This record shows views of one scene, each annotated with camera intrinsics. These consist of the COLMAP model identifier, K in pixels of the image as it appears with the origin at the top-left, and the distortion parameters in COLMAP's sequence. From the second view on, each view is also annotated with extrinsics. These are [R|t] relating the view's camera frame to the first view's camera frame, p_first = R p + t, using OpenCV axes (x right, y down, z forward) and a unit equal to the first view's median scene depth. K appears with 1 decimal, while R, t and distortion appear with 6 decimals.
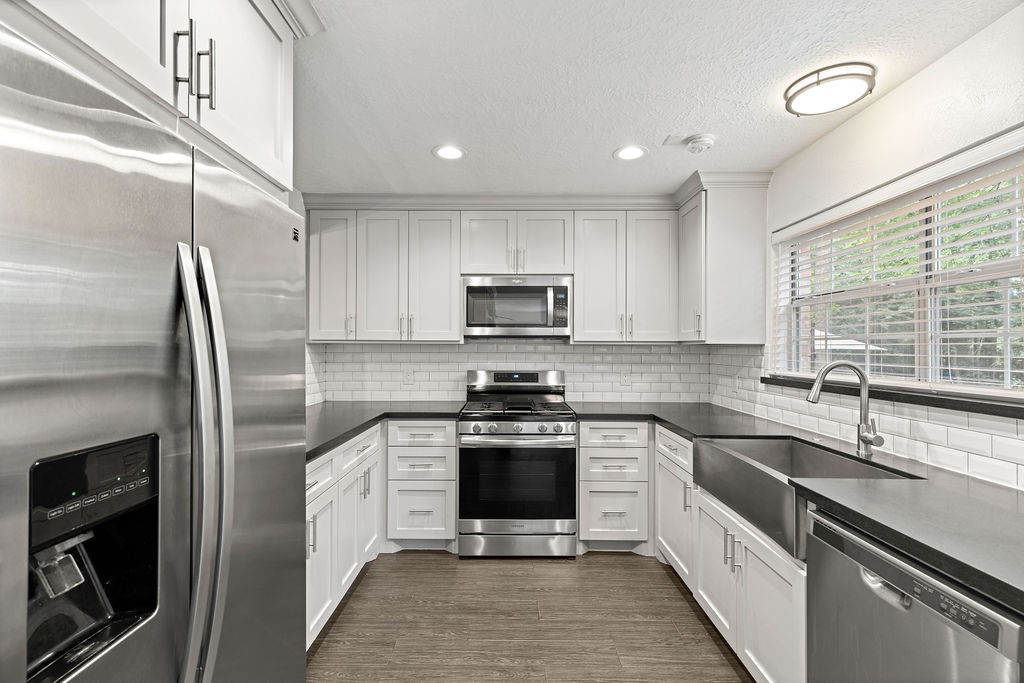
lens RADIAL K [[462.0, 0, 519.3], [0, 462.0, 344.8], [0, 0, 1]] dist [0.002035, -0.001127]
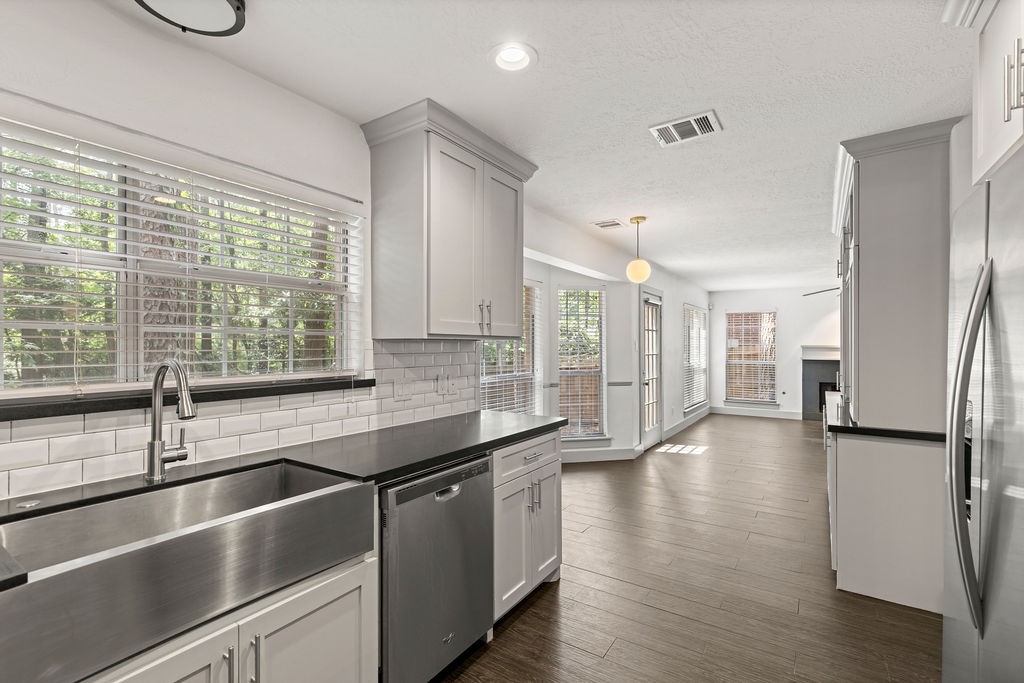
lens RADIAL K [[462.0, 0, 519.0], [0, 462.0, 338.2], [0, 0, 1]] dist [0.002035, -0.001127]
pose [[-0.825393, 0.001205, 0.564557, -0.197025], [-0.009193, 0.999836, -0.015574, 0.005302], [-0.564484, -0.018045, -0.825247, 1.318573]]
